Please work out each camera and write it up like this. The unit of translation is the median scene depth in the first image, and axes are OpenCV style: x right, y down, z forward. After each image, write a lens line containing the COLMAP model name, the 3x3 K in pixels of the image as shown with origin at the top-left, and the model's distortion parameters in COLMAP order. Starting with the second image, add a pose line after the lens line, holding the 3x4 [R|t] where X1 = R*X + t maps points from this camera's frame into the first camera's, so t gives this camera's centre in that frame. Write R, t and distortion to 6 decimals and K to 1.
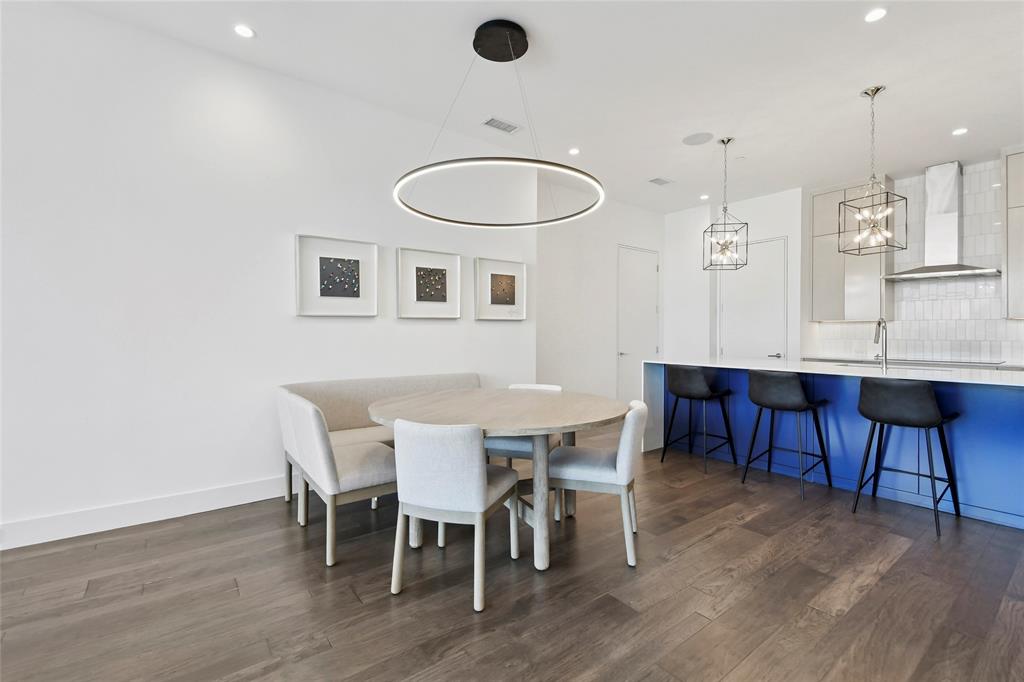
lens RADIAL K [[458.0, 0, 505.1], [0, 458.0, 330.6], [0, 0, 1]] dist [0.025392, -0.009269]
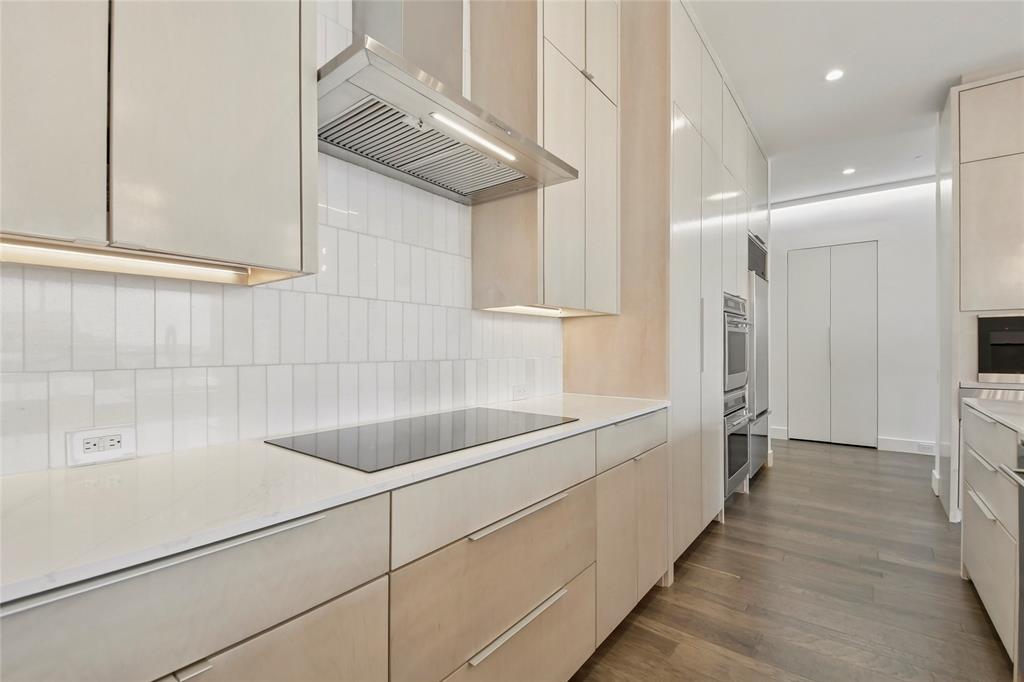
lens RADIAL K [[458.0, 0, 510.6], [0, 458.0, 344.9], [0, 0, 1]] dist [0.025392, -0.009269]
pose [[-0.249062, 0.003291, 0.968482, 0.729400], [-0.003742, 0.999983, -0.004360, 0.012198], [-0.968480, -0.004710, -0.249046, 1.200375]]
